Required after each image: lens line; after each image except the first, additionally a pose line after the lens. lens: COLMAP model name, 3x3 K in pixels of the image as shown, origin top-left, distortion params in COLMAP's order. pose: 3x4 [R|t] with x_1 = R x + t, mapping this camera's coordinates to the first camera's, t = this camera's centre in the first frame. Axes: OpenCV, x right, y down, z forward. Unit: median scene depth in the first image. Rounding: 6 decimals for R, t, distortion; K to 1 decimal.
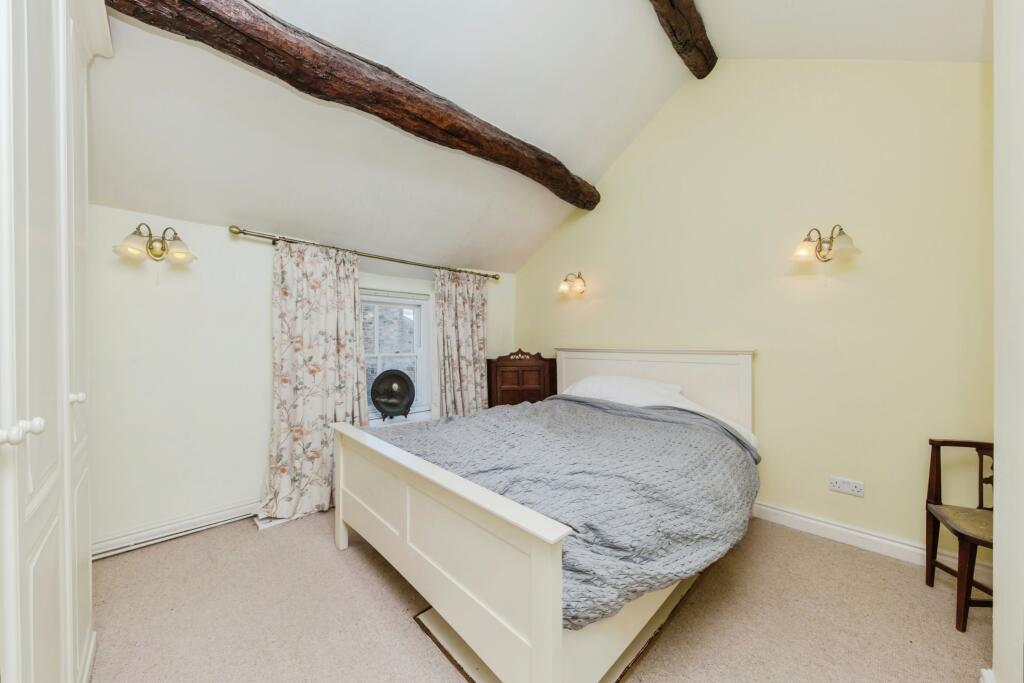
lens RADIAL K [[354.7, 0, 512.0], [0, 354.7, 341.5], [0, 0, 1]] dist [-0.000052, -0.000004]
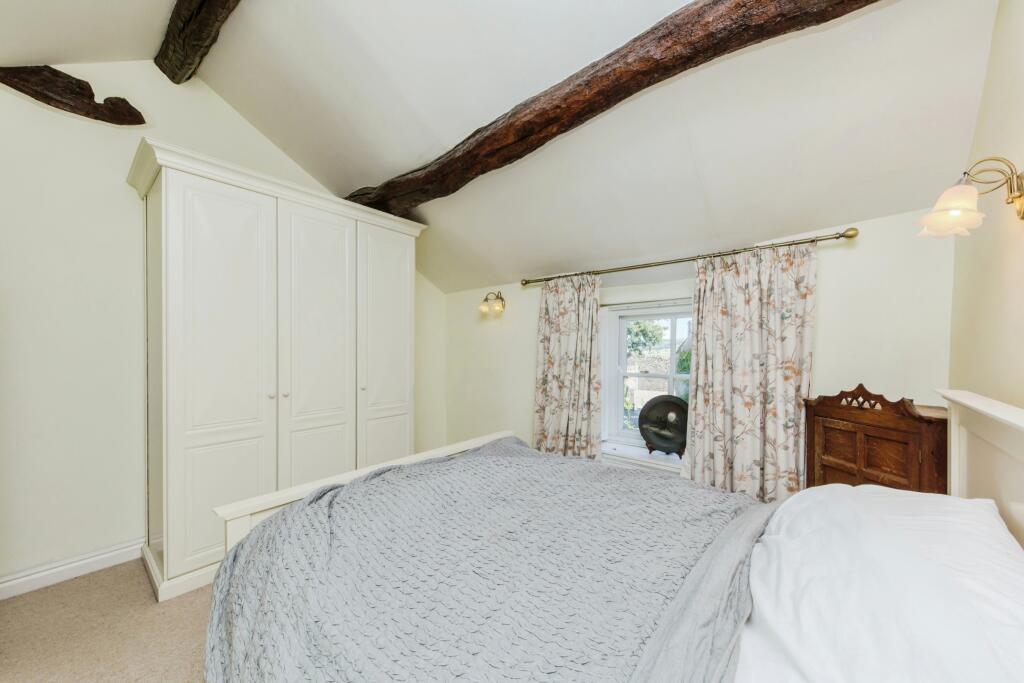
lens RADIAL K [[370.1, 0, 511.4], [0, 370.1, 348.0], [0, 0, 1]] dist [-0.008339, -0.000015]
pose [[0.097422, -0.000171, -0.995243, 0.460528], [0.014746, 0.999890, 0.001271, -0.034898], [0.995134, -0.014799, 0.097414, 0.533934]]
